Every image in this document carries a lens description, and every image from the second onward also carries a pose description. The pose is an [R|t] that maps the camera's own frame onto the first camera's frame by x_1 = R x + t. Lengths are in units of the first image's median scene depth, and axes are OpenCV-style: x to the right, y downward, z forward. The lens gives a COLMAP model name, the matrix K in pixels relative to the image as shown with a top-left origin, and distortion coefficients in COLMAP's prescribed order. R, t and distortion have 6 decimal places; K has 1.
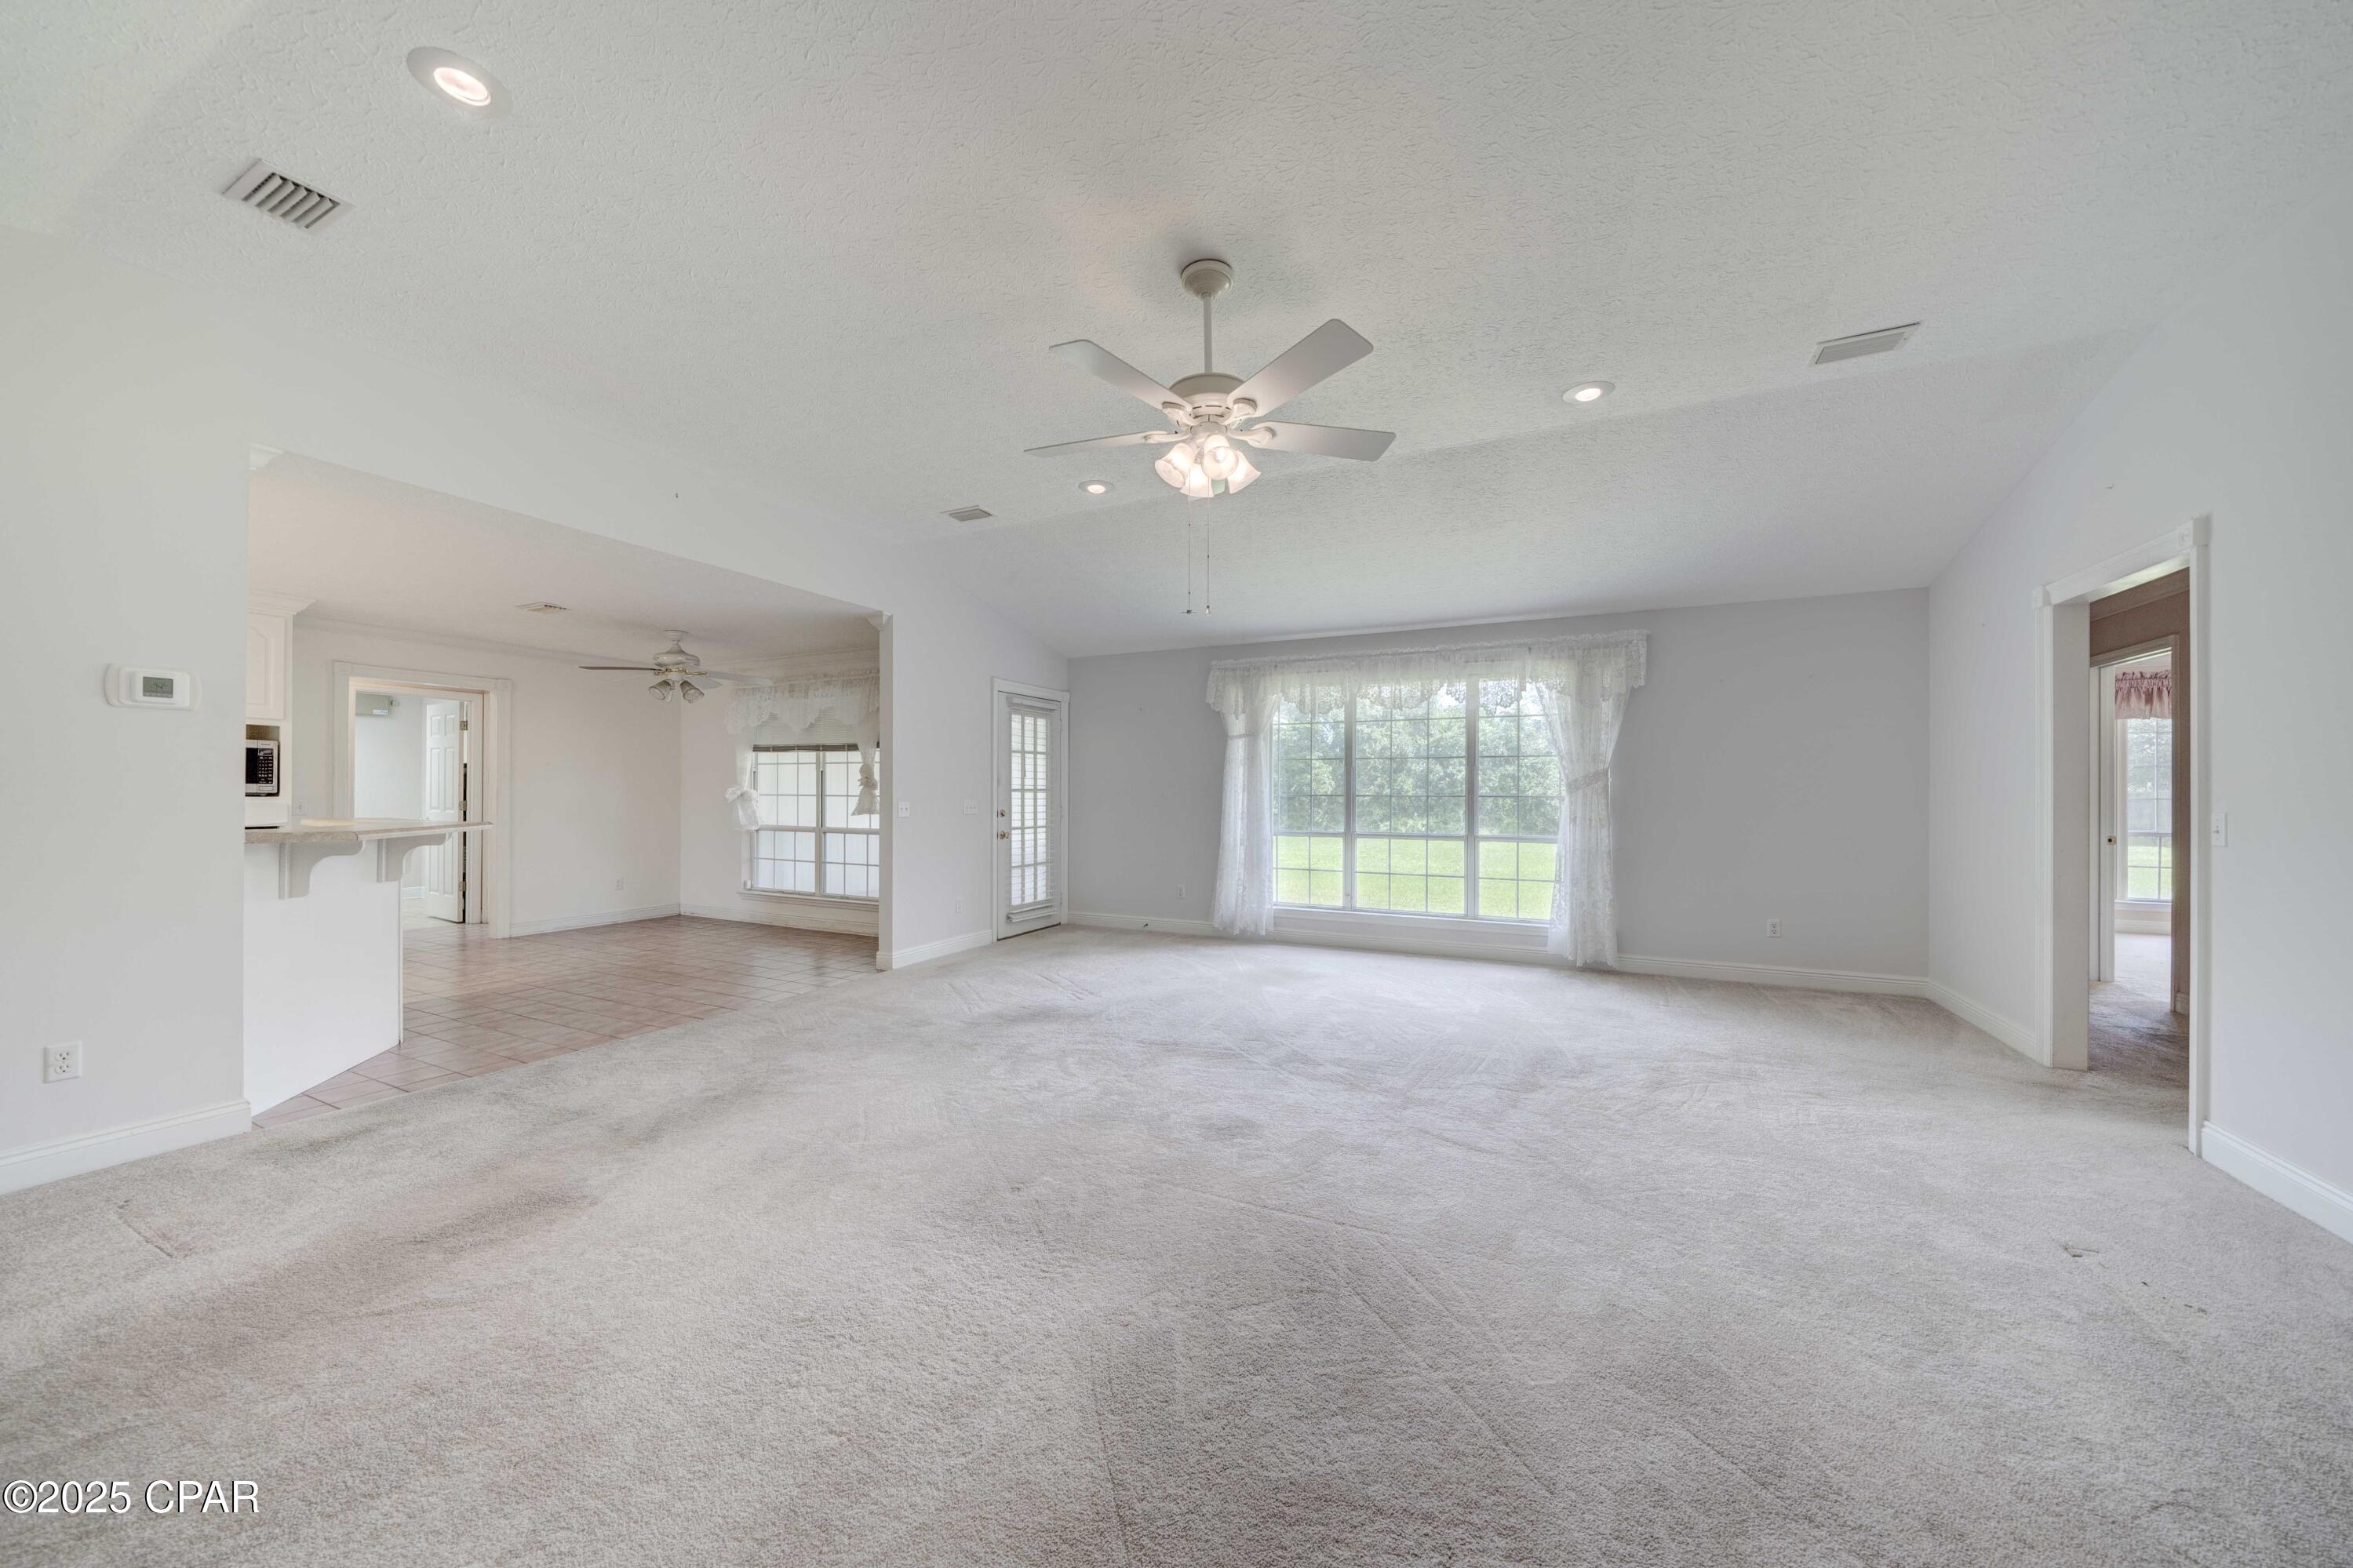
lens RADIAL K [[844.0, 0, 1176.5], [0, 844.0, 784.0], [0, 0, 1]] dist [0.000241, 0.000022]
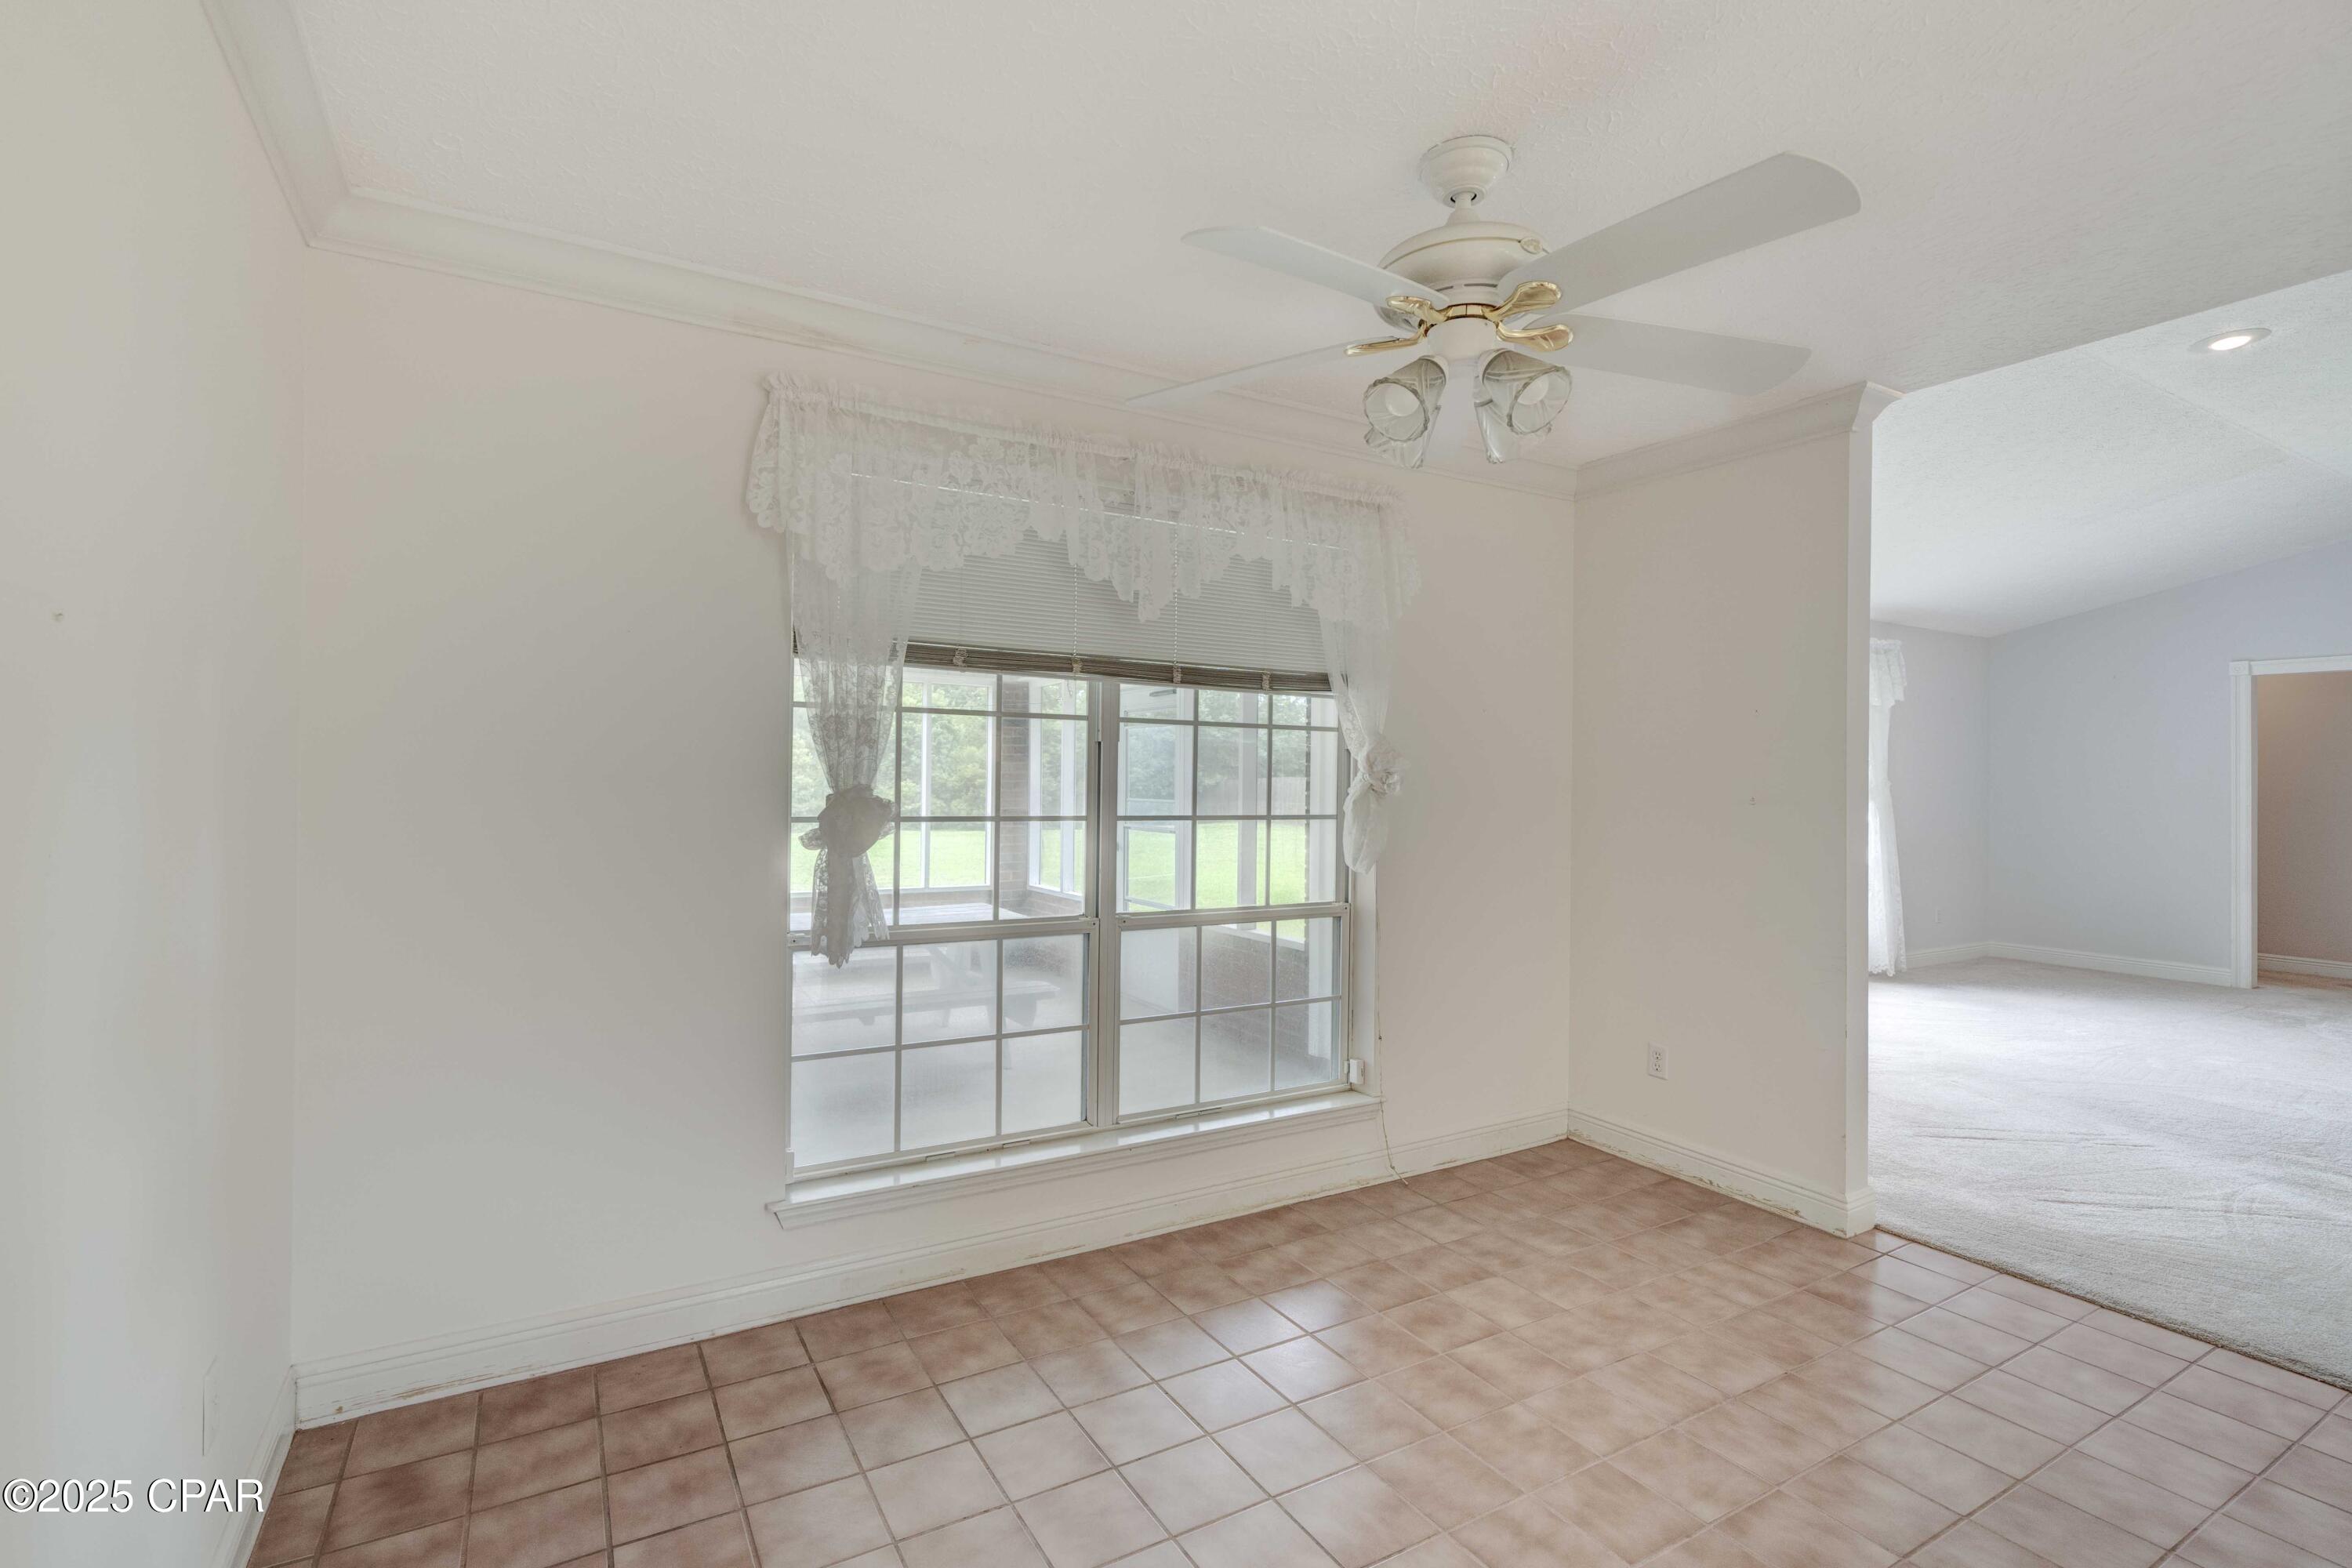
lens RADIAL K [[1031.8, 0, 1169.8], [0, 1031.8, 775.2], [0, 0, 1]] dist [-0.000384, -0.000110]
pose [[0.561354, 0.006276, 0.827552, -0.732208], [-0.018593, 0.999814, 0.005030, -0.005043], [-0.827367, -0.018211, 0.561366, 0.753869]]
